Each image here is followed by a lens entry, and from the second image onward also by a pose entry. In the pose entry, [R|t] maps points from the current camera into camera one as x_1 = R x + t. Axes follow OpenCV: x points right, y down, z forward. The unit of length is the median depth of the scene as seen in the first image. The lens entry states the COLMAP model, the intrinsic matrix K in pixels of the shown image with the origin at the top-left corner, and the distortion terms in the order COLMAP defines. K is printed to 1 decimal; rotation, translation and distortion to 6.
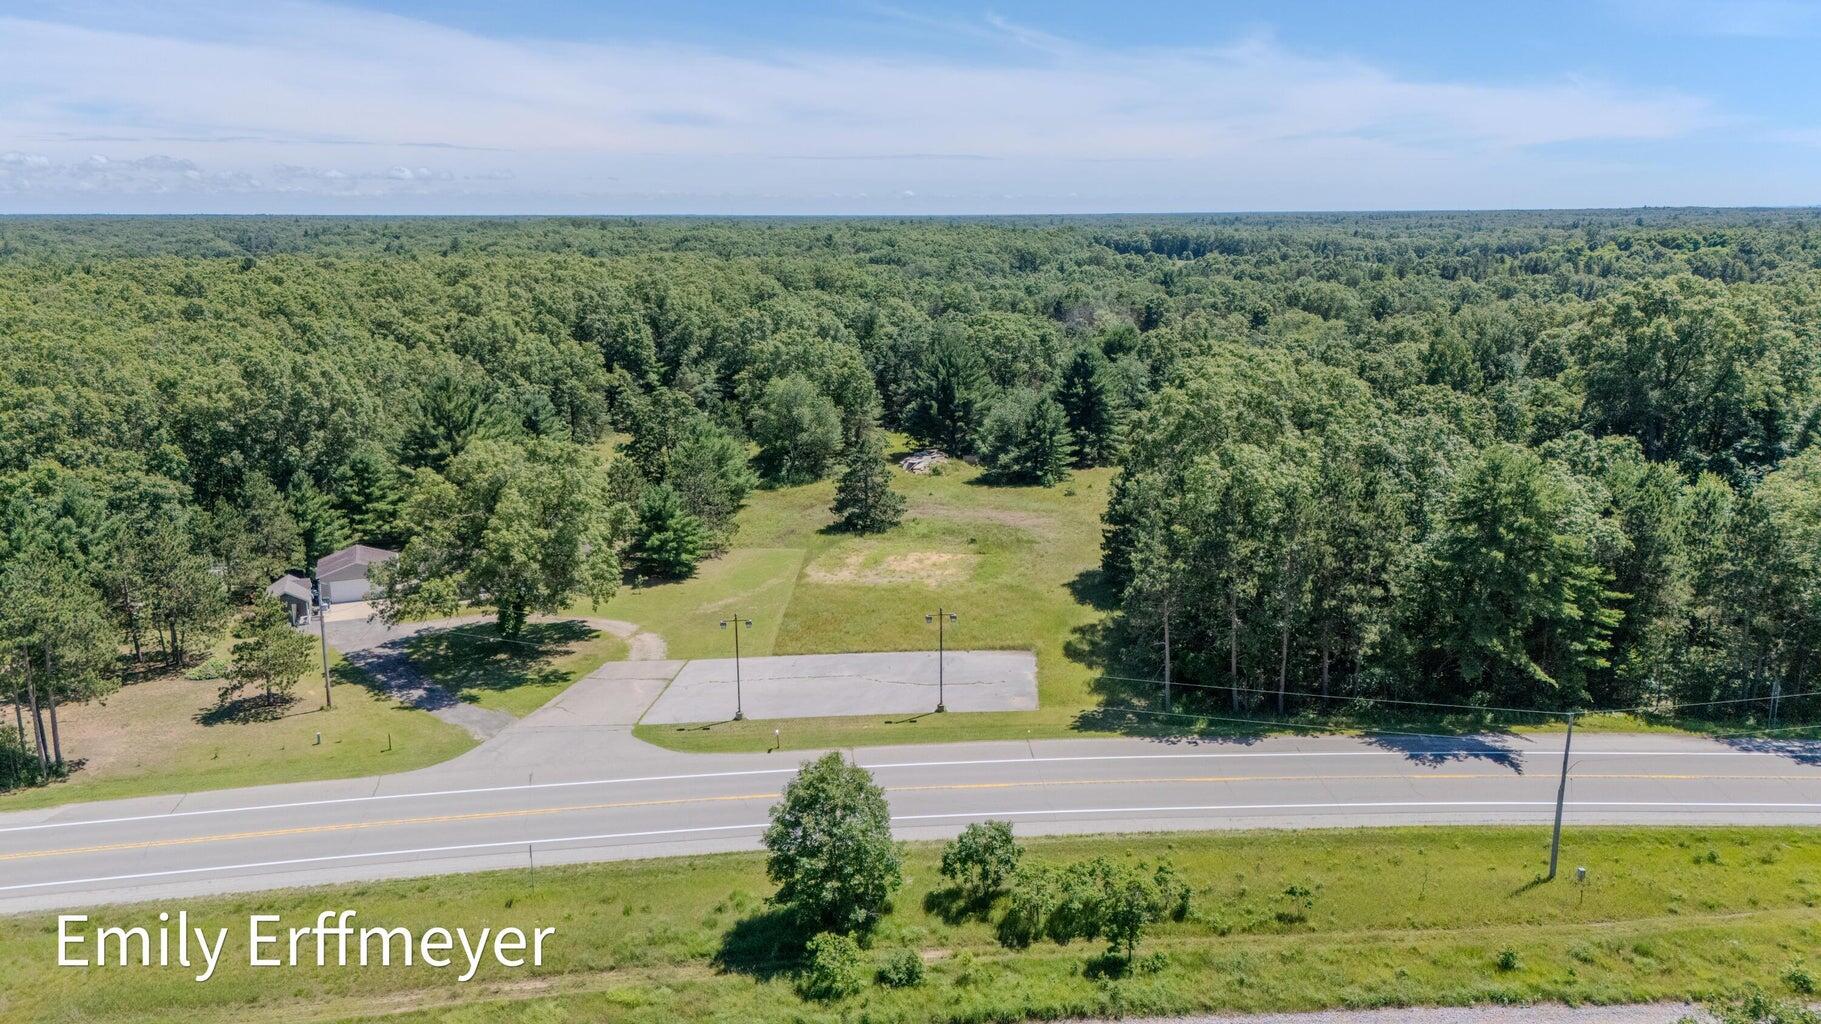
lens RADIAL K [[1322.6, 0, 910.5], [0, 1322.6, 512.0], [0, 0, 1]] dist [0.094991, -0.087521]
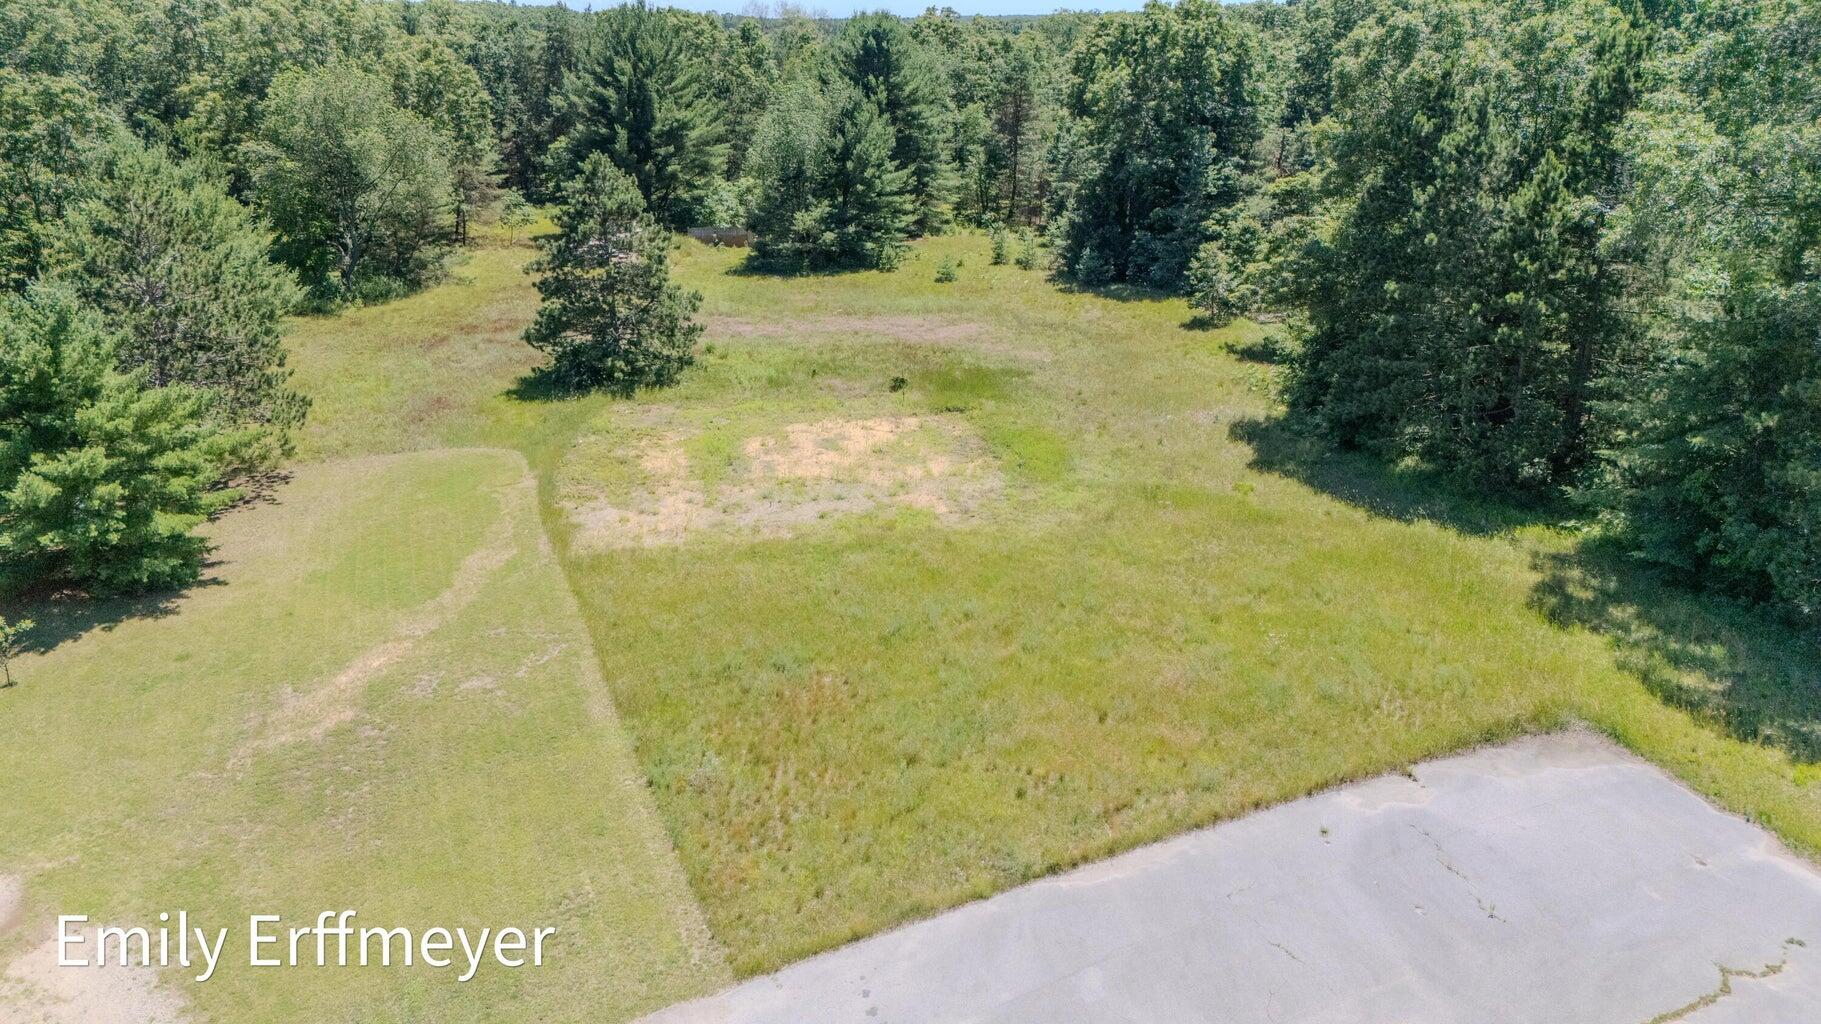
lens RADIAL K [[1330.6, 0, 910.5], [0, 1330.6, 512.0], [0, 0, 1]] dist [0.073414, -0.083780]
pose [[0.926308, -0.130444, 0.353466, -0.105135], [0.084524, 0.986188, 0.142438, 0.001710], [-0.367164, -0.102065, 0.924540, 0.567532]]
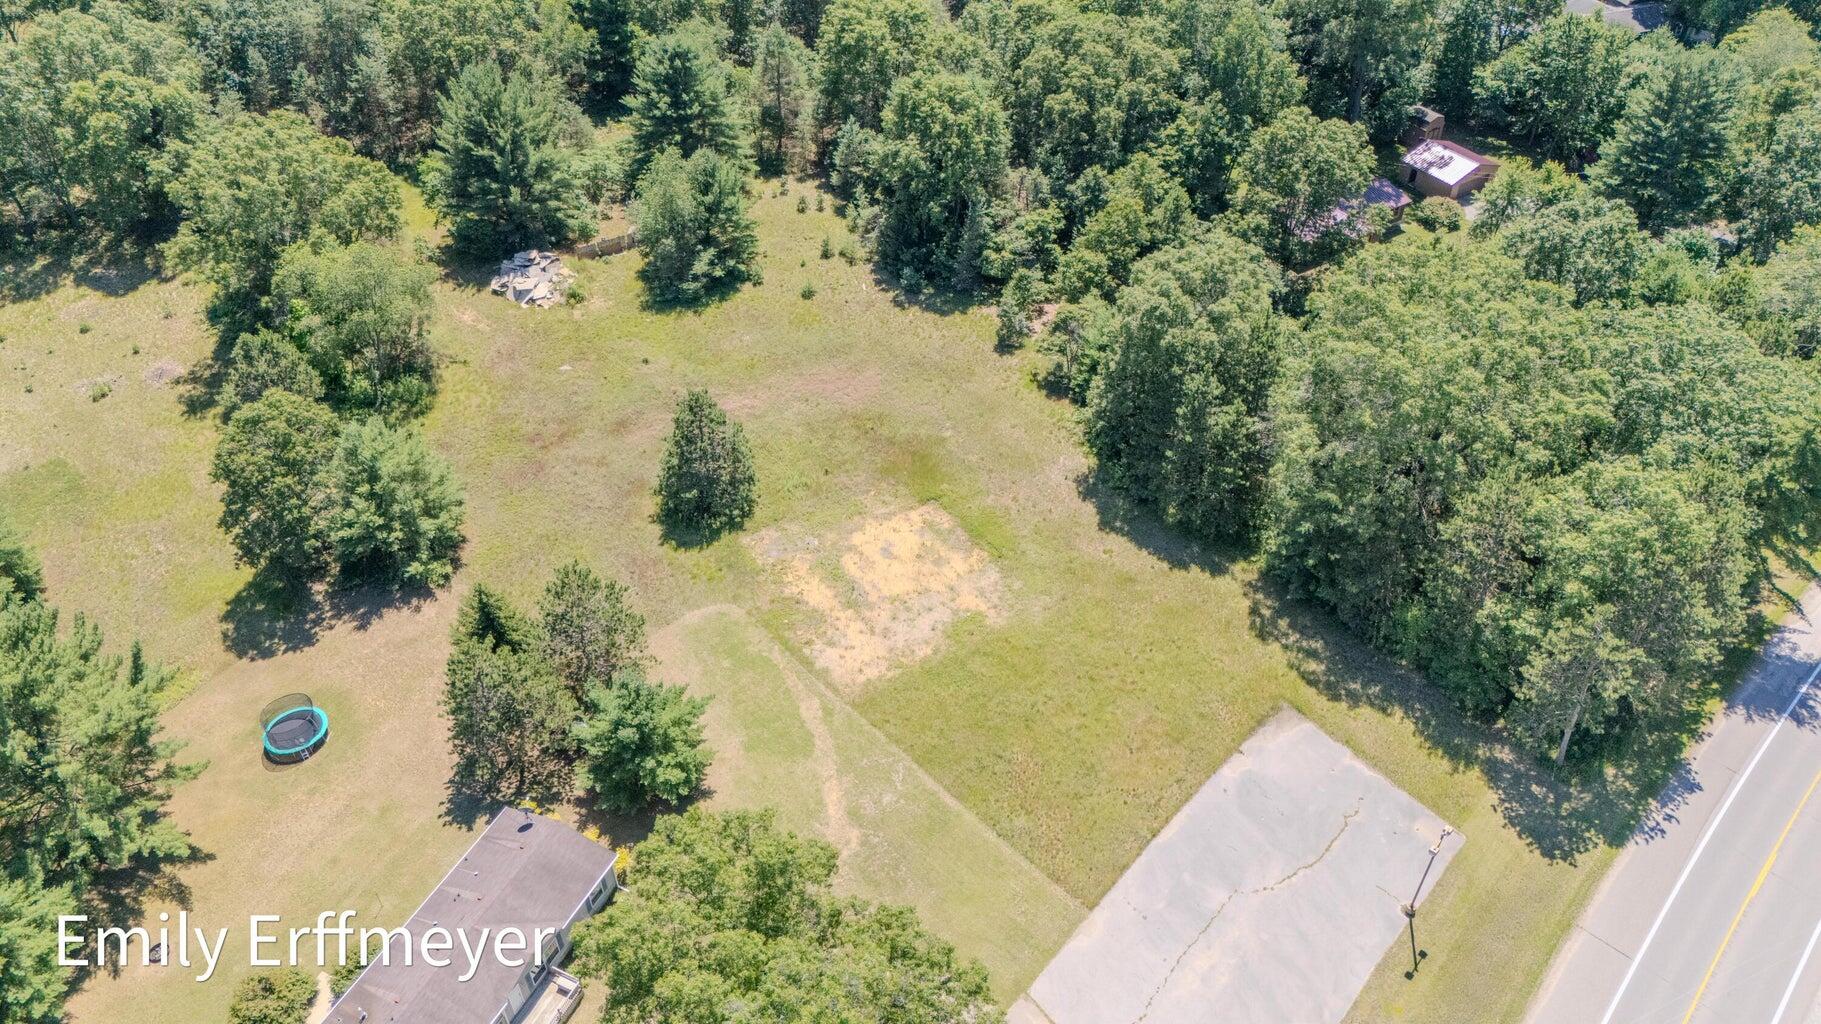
lens RADIAL K [[1322.6, 0, 910.5], [0, 1322.6, 512.0], [0, 0, 1]] dist [0.094991, -0.087521]
pose [[0.726749, -0.456521, 0.513249, -0.322595], [0.156192, 0.837448, 0.523722, -0.336543], [-0.668909, -0.300449, 0.679920, 0.455990]]
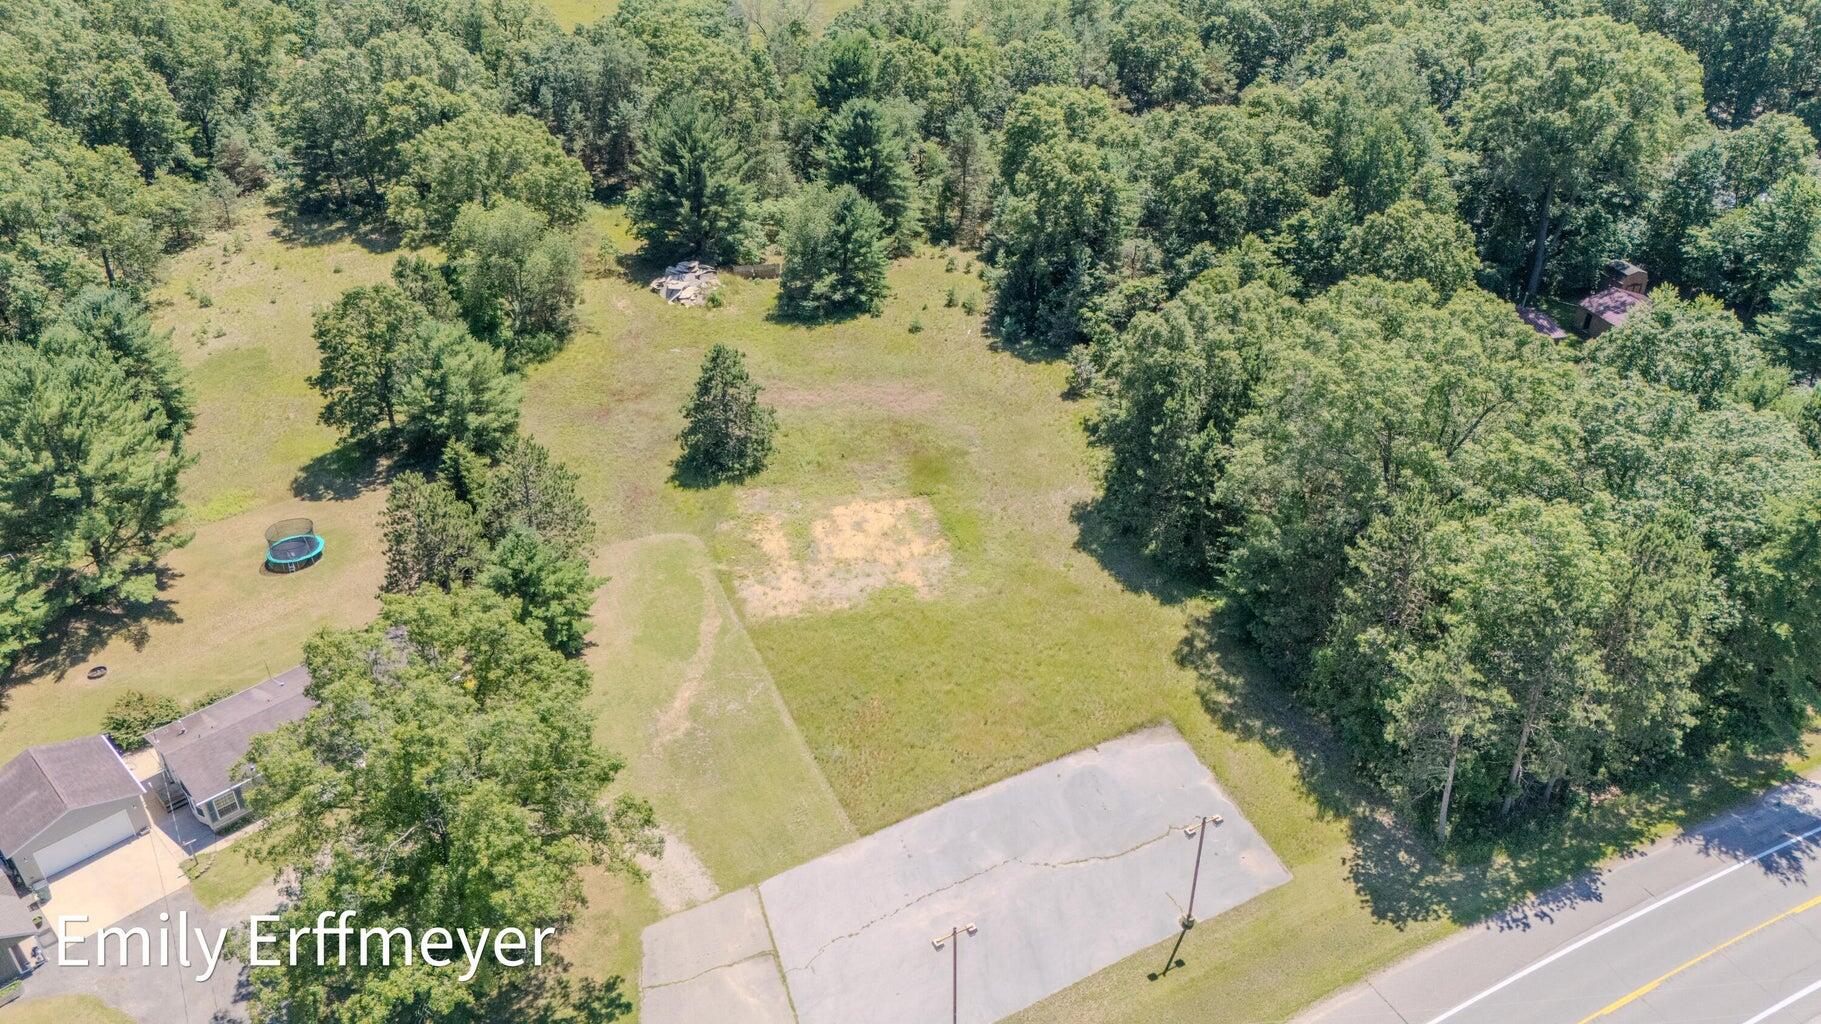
lens RADIAL K [[1322.6, 0, 910.5], [0, 1322.6, 512.0], [0, 0, 1]] dist [0.094991, -0.087521]
pose [[0.914248, -0.211711, 0.345439, -0.205314], [0.087970, 0.936001, 0.340828, -0.206061], [-0.395489, -0.281213, 0.874361, 0.305933]]
